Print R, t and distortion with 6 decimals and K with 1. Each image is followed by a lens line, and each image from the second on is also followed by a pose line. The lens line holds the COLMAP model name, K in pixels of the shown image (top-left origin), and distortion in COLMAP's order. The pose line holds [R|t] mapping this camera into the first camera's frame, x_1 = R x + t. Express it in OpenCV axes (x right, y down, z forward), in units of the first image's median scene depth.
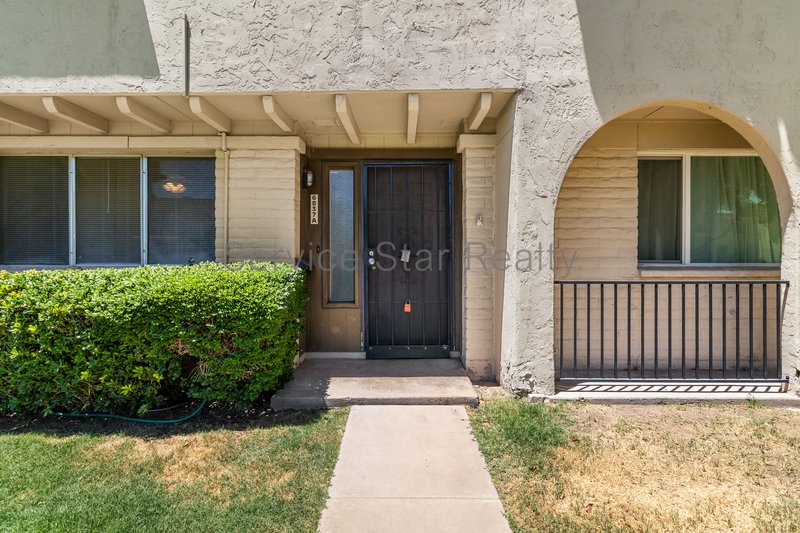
lens RADIAL K [[367.9, 0, 400.8], [0, 367.9, 263.4], [0, 0, 1]] dist [0.005010, 0.000246]
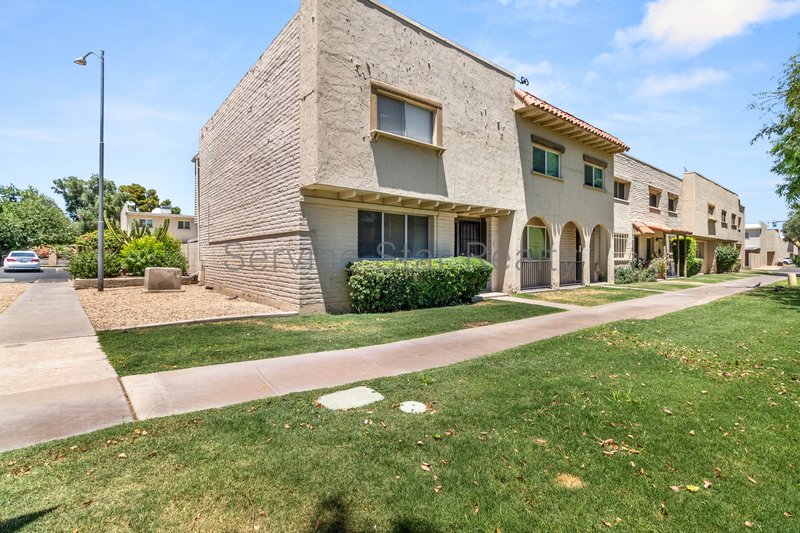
lens RADIAL K [[367.9, 0, 399.6], [0, 367.9, 263.4], [0, 0, 1]] dist [0.005010, 0.000246]
pose [[0.777605, -0.004795, 0.628735, -2.896308], [0.003981, 0.999988, 0.002703, 0.045980], [-0.628740, 0.000401, 0.777615, -1.139400]]
